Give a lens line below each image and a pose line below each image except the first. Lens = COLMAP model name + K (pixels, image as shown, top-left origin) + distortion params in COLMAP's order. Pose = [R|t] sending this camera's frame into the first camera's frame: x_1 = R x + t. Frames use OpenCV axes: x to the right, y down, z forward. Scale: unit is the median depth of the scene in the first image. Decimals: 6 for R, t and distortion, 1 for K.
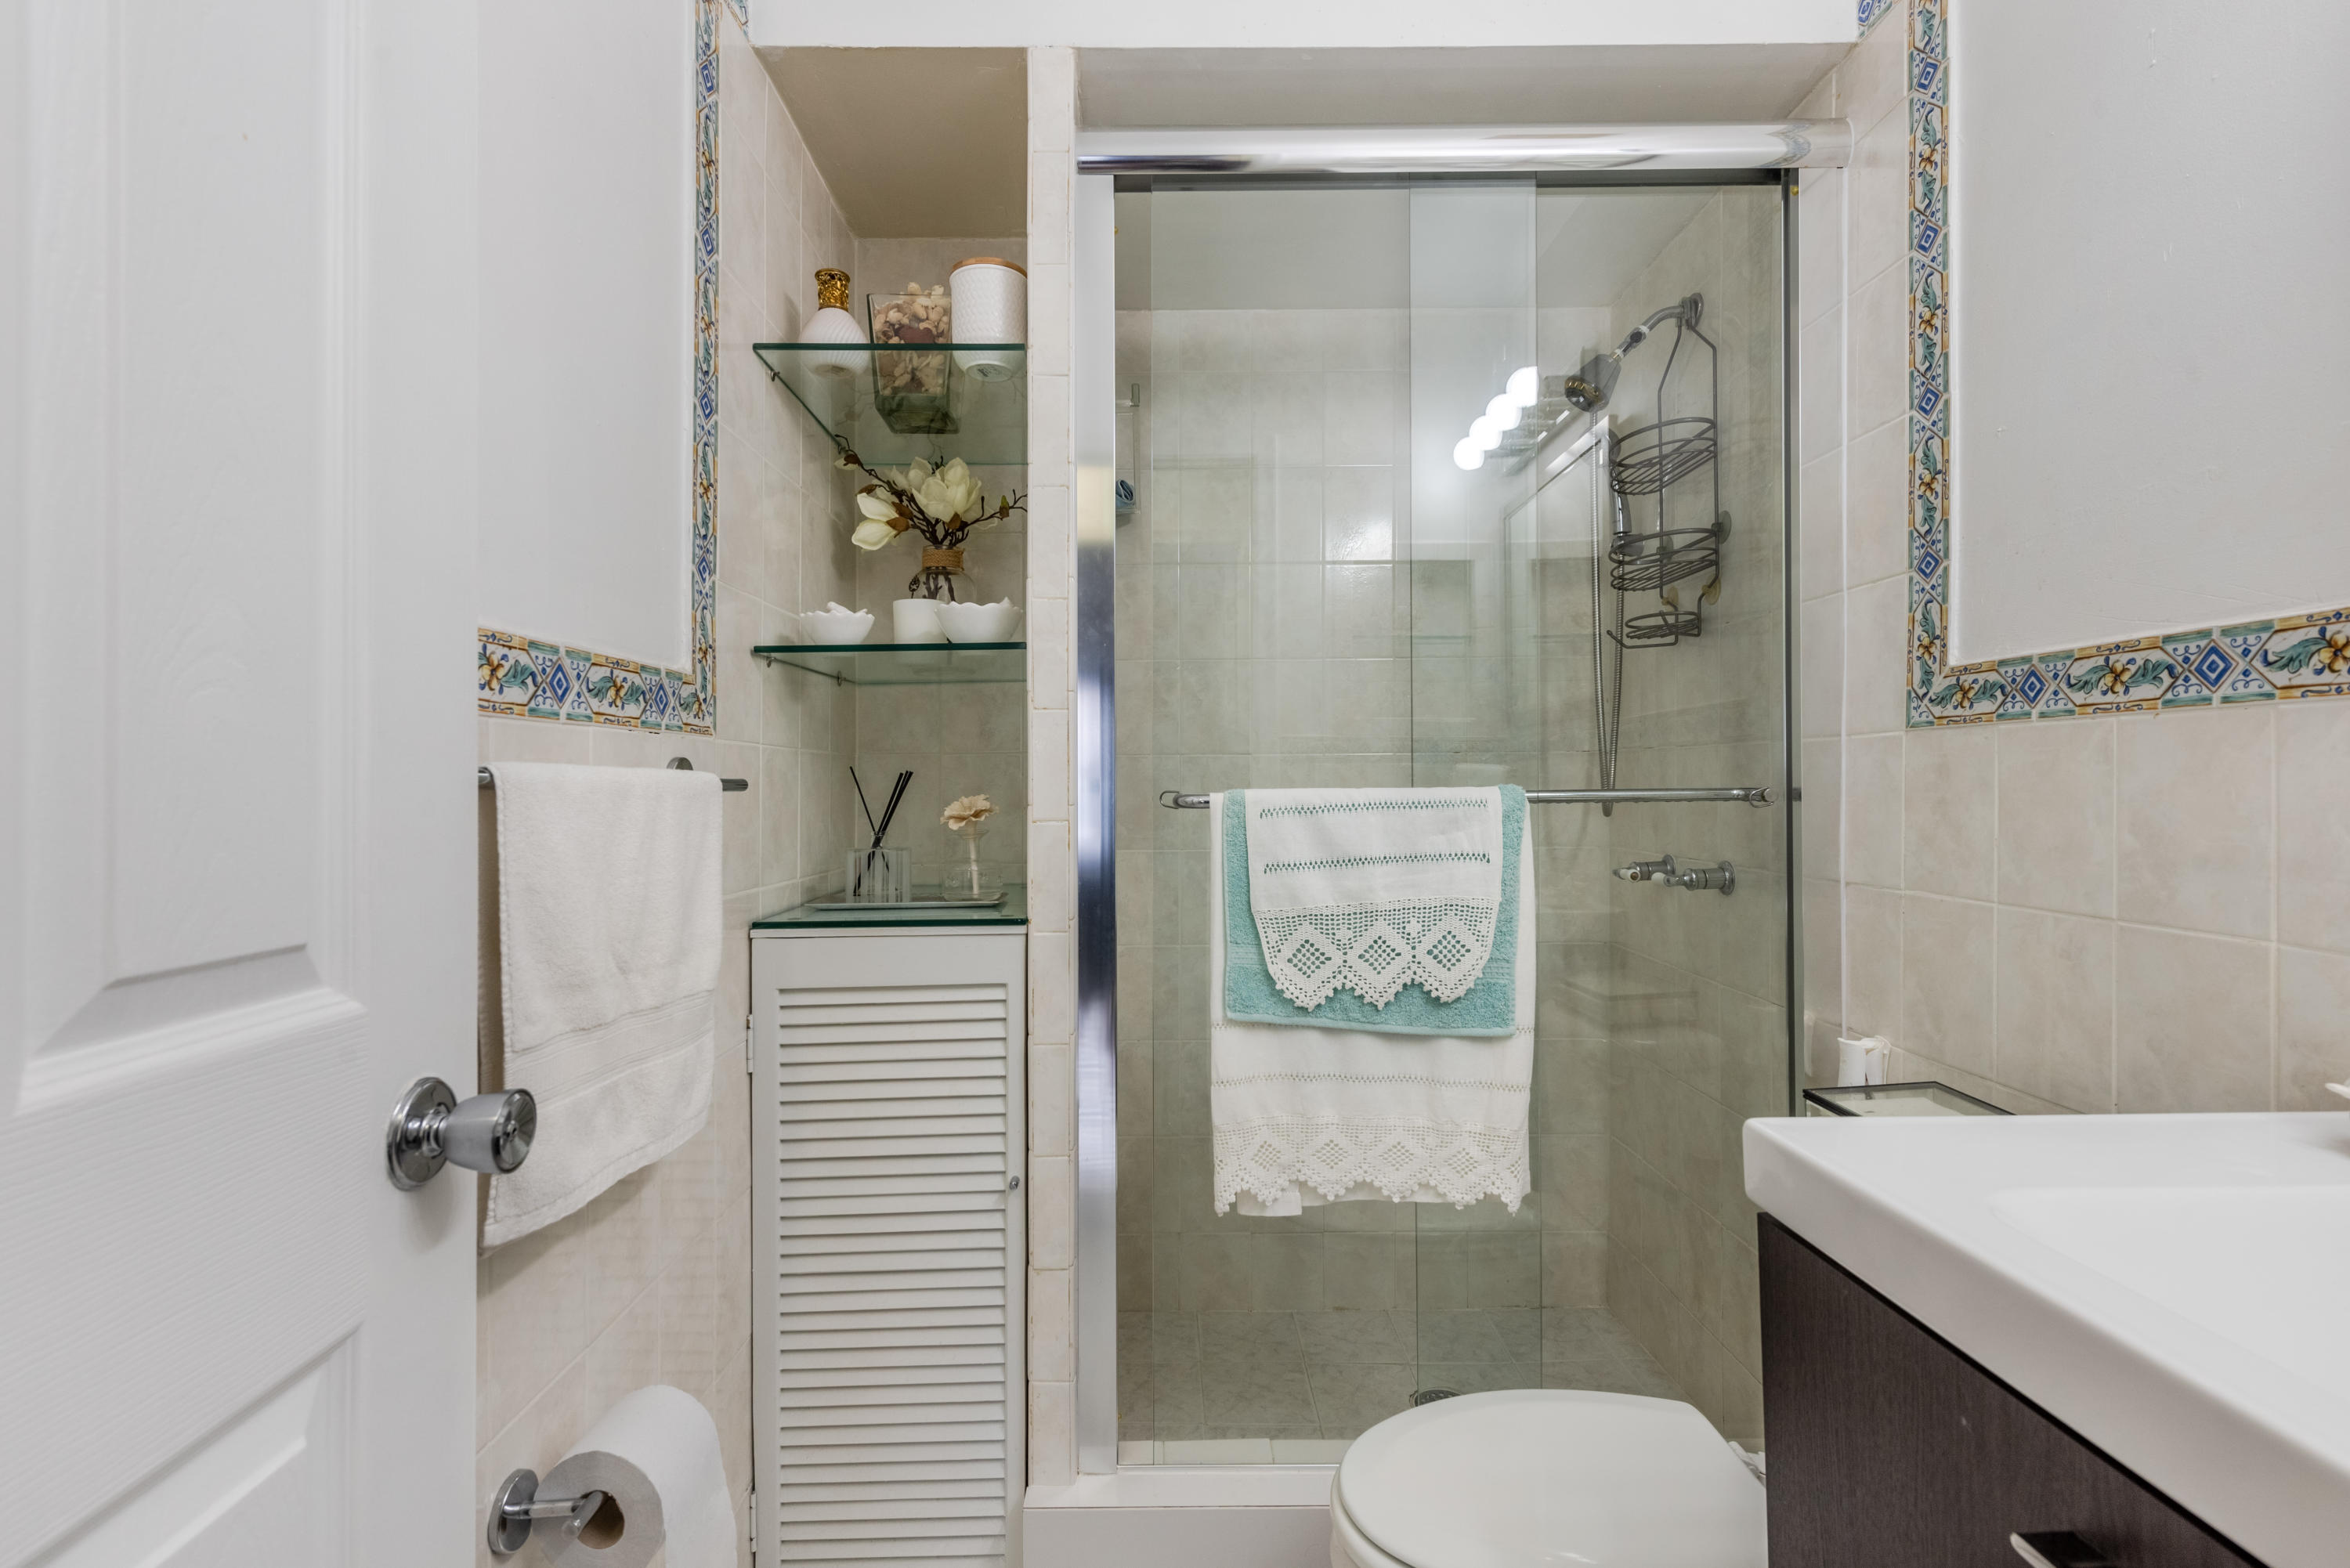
lens RADIAL K [[1106.9, 0, 1172.5], [0, 1106.9, 790.2], [0, 0, 1]] dist [0.022667, -0.013187]
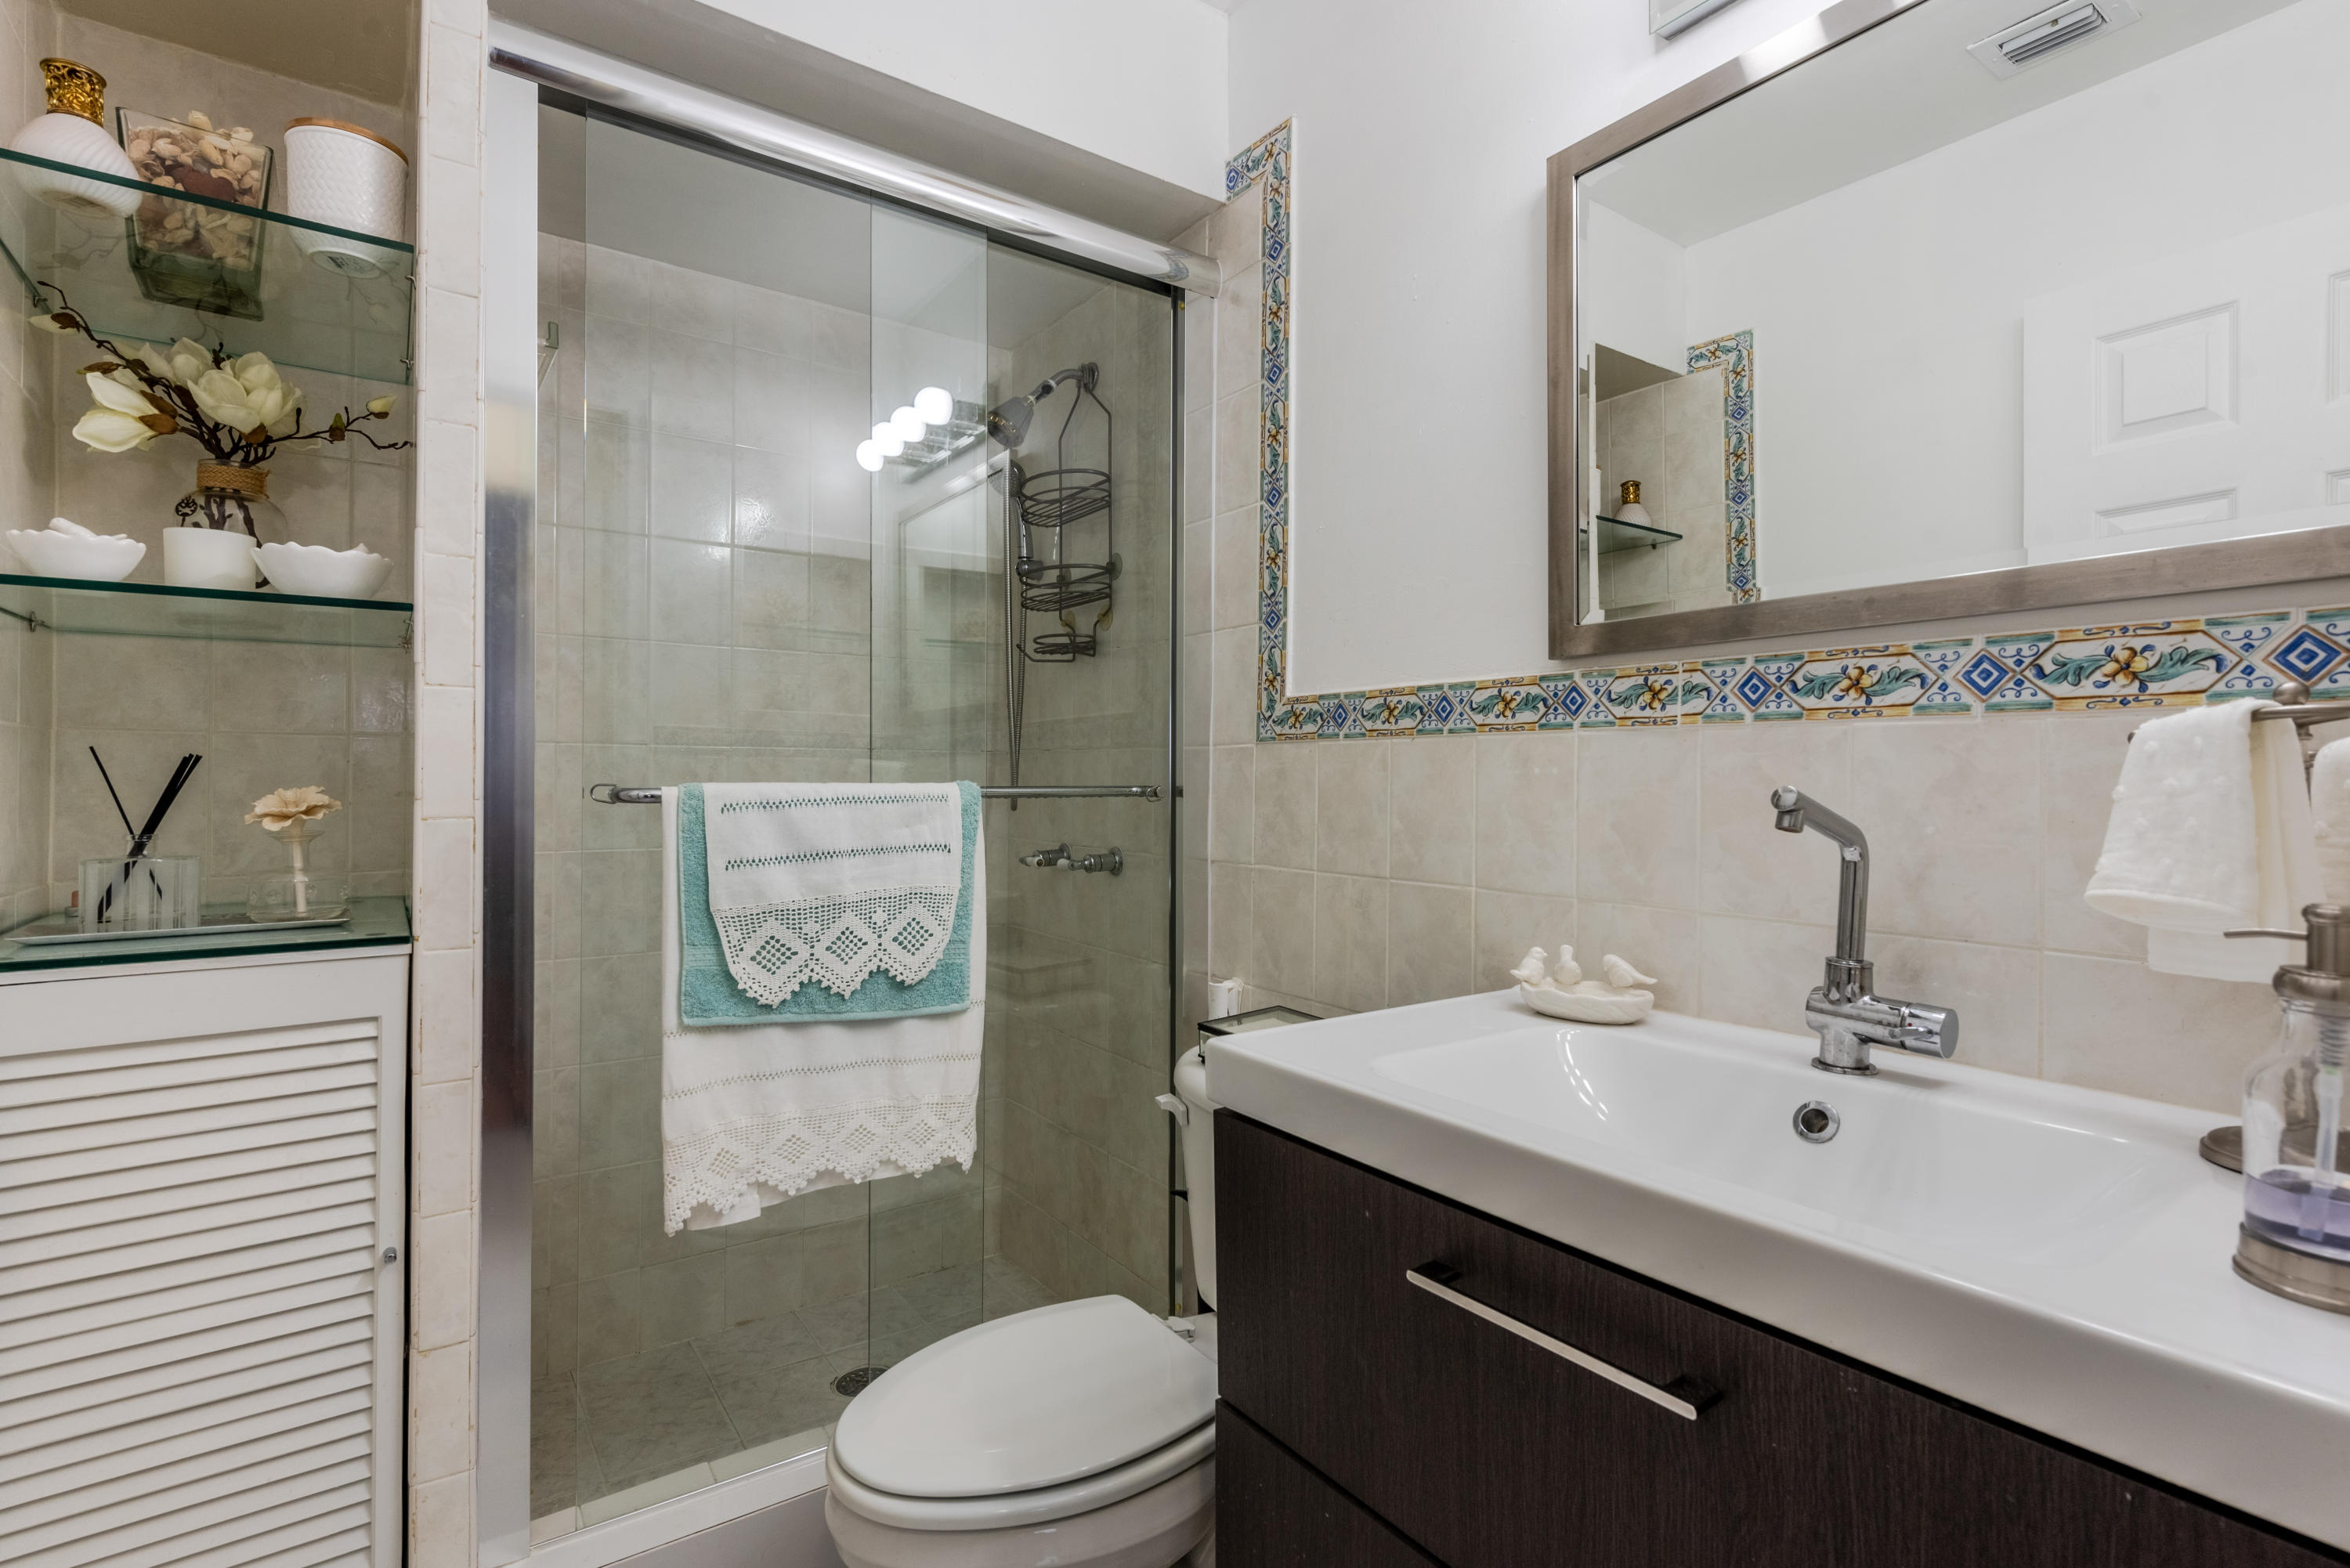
lens RADIAL K [[1131.1, 0, 1191.6], [0, 1131.1, 791.3], [0, 0, 1]] dist [0.023091, -0.012537]
pose [[0.815807, 0.005721, 0.578296, -0.156621], [-0.008276, 0.999964, 0.001783, 0.001116], [-0.578265, -0.006241, 0.815825, -0.040125]]
